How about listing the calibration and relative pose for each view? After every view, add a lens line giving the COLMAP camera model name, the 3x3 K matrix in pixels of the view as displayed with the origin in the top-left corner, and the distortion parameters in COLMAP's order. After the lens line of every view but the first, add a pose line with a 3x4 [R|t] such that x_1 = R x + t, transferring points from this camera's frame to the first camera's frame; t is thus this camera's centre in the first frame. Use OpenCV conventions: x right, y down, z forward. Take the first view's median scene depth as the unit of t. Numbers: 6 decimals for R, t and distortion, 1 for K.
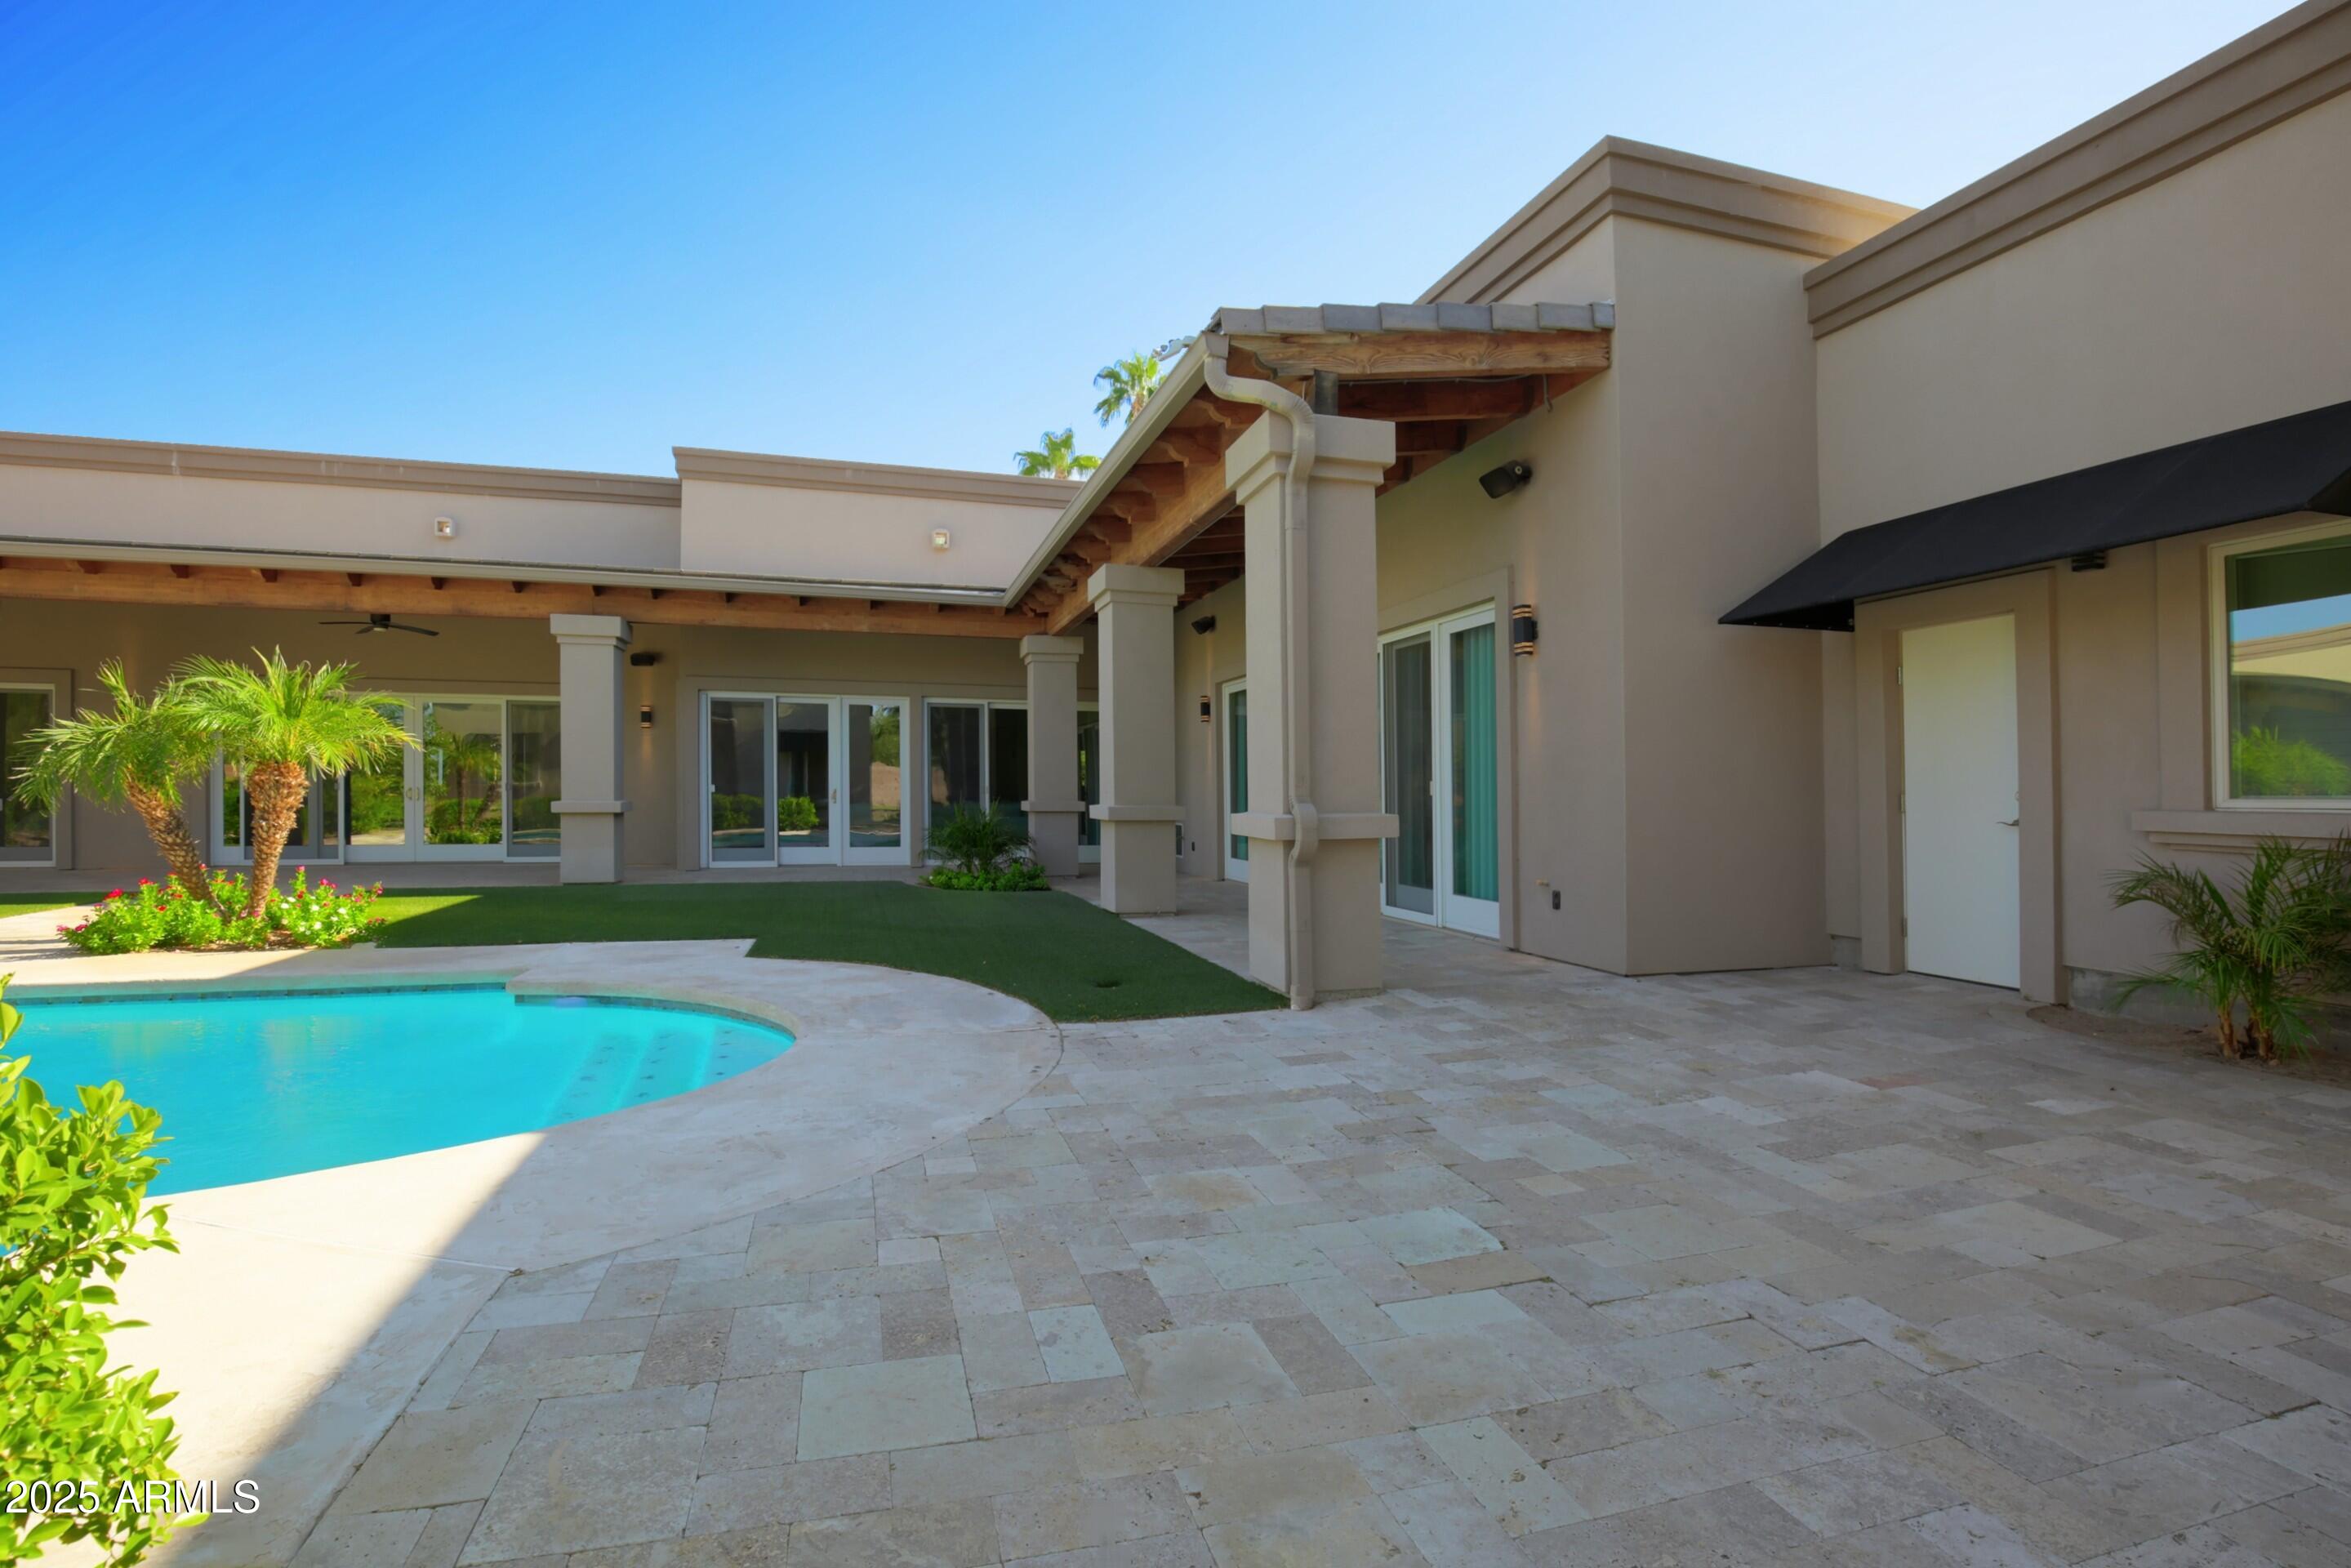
lens RADIAL K [[1101.8, 0, 1180.5], [0, 1101.8, 760.5], [0, 0, 1]] dist [-0.028093, 0.004841]
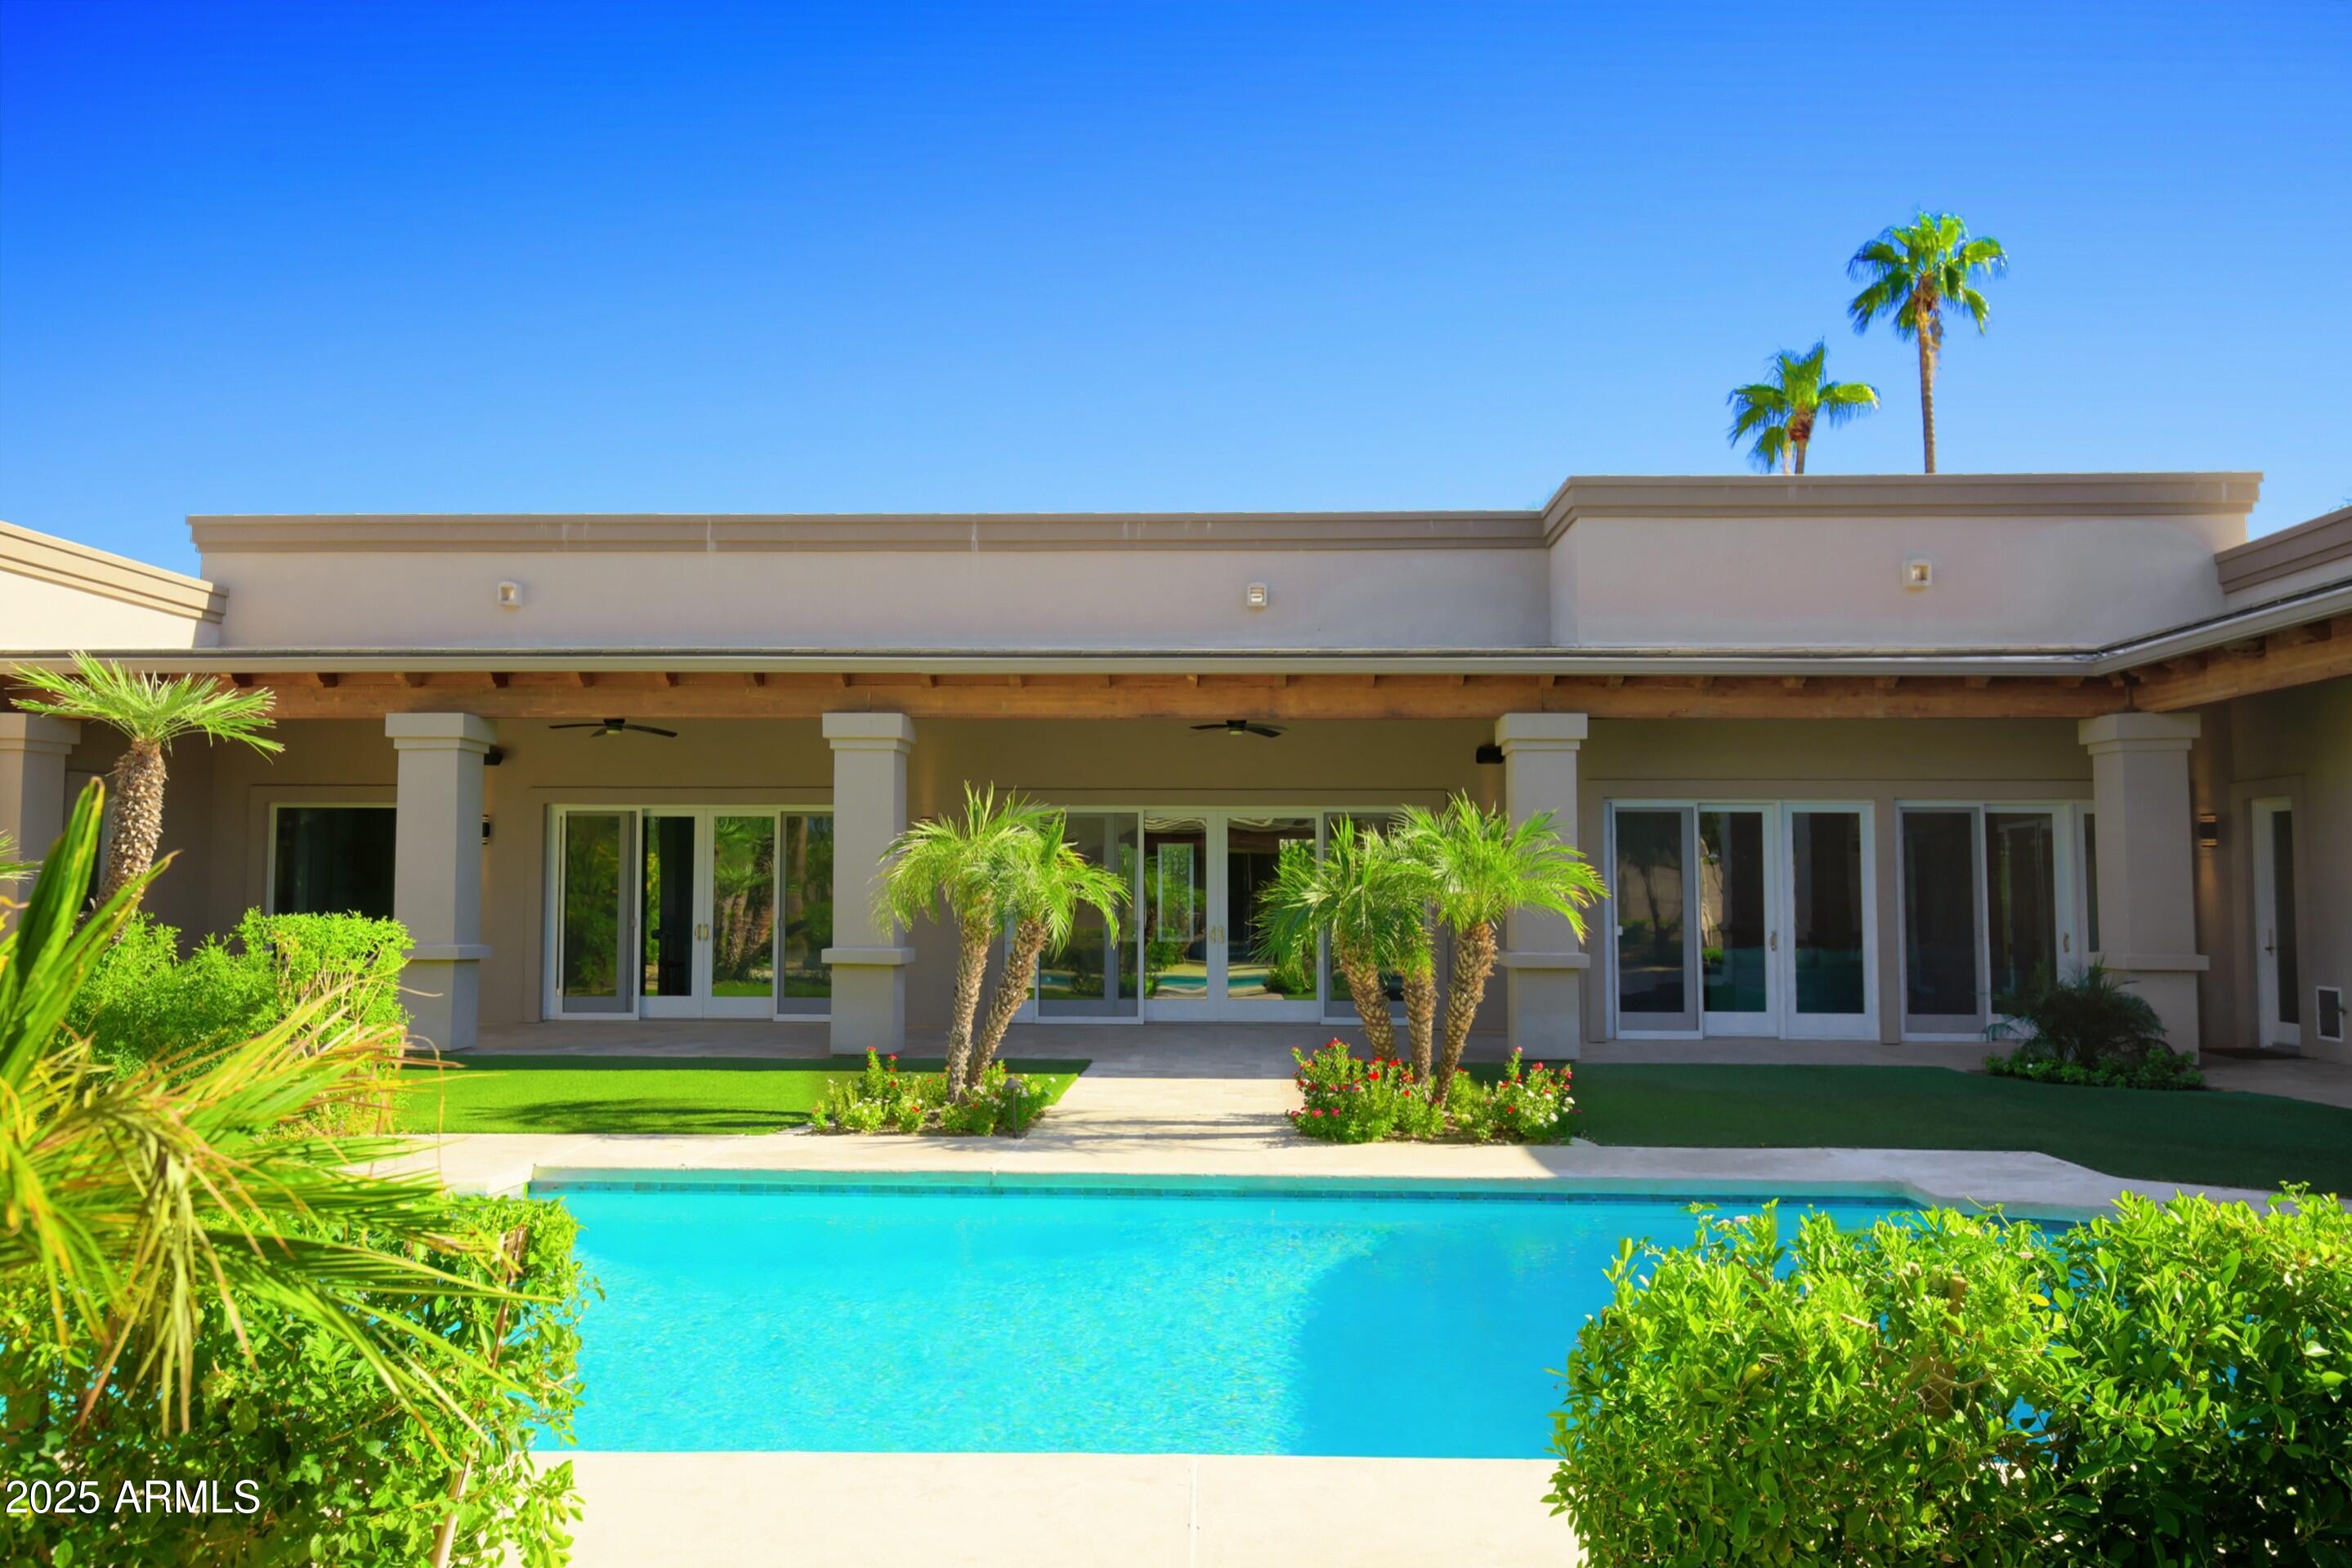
lens RADIAL K [[1764.7, 0, 1274.1], [0, 1764.7, 776.9], [0, 0, 1]] dist [0.024047, -0.000175]
pose [[0.953028, -0.019820, -0.302234, -0.505479], [0.008238, 0.999184, -0.039550, -0.057357], [0.302771, 0.035202, 0.952413, -0.363939]]
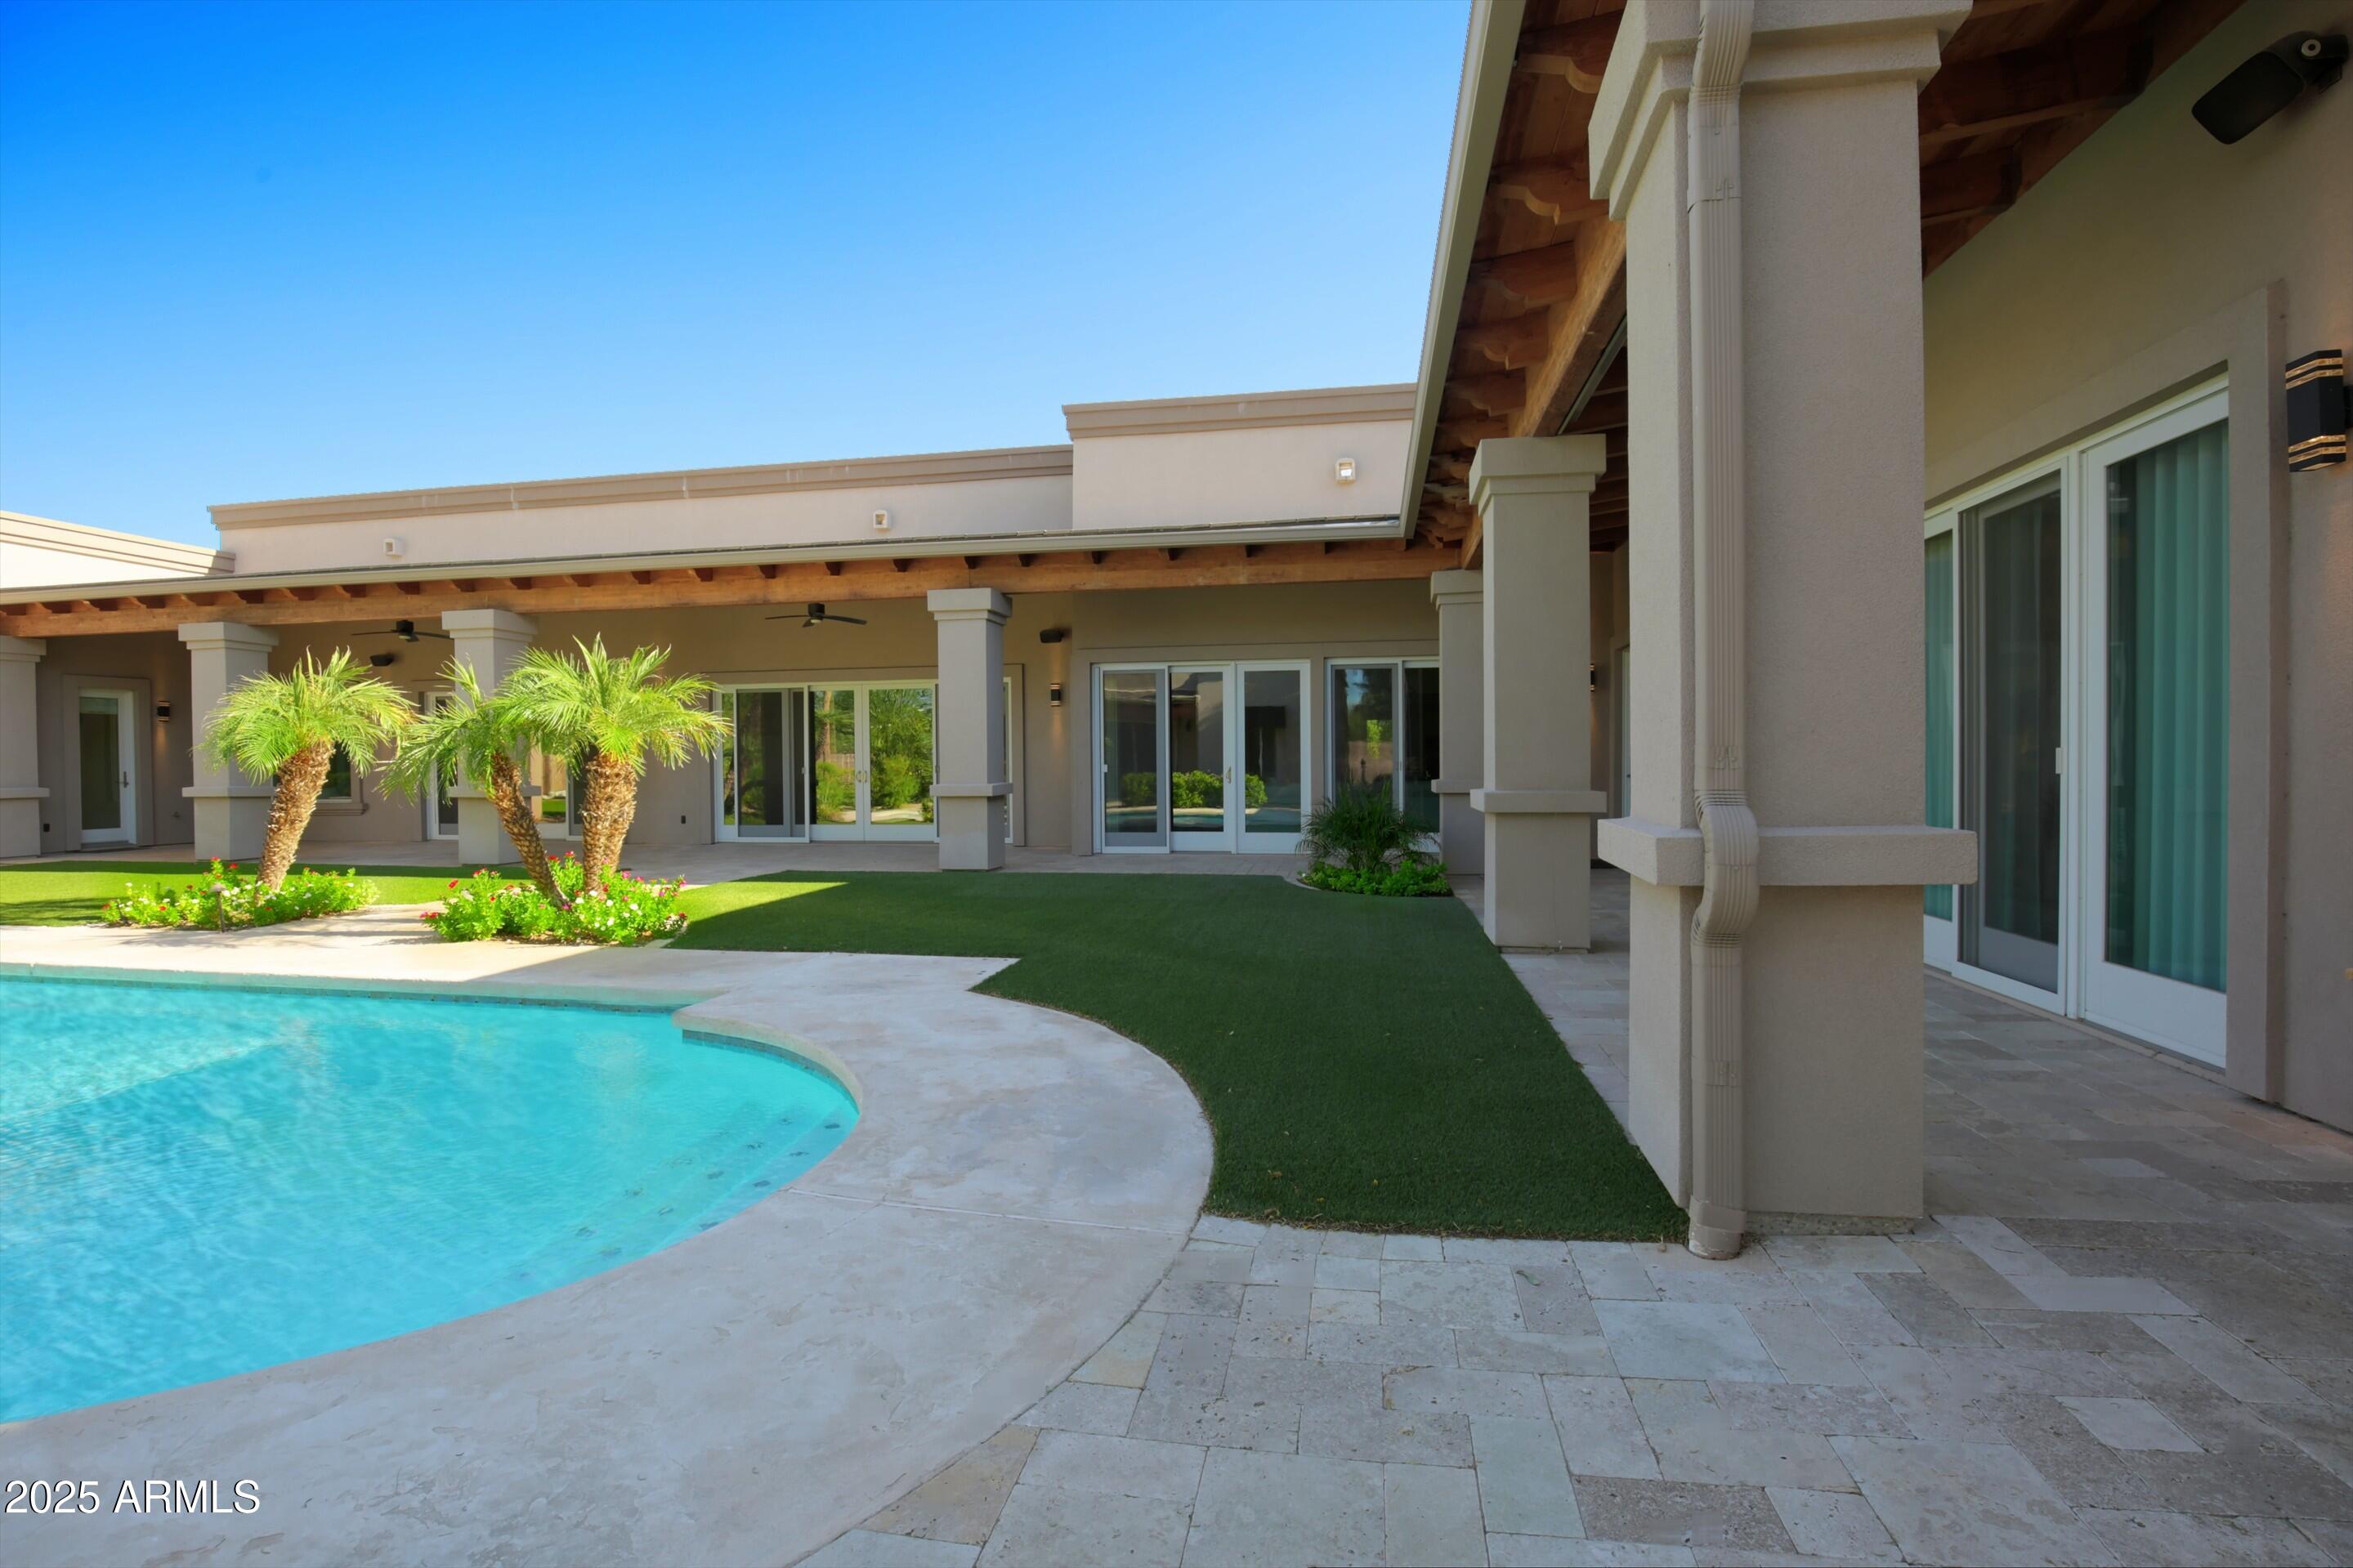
lens RADIAL K [[1102.5, 0, 1176.3], [0, 1102.5, 801.3], [0, 0, 1]] dist [-0.028093, 0.004841]
pose [[0.899823, 0.002046, -0.436251, 0.065779], [0.025087, 0.998092, 0.056425, 0.003523], [0.435534, -0.061717, 0.898054, 0.309707]]
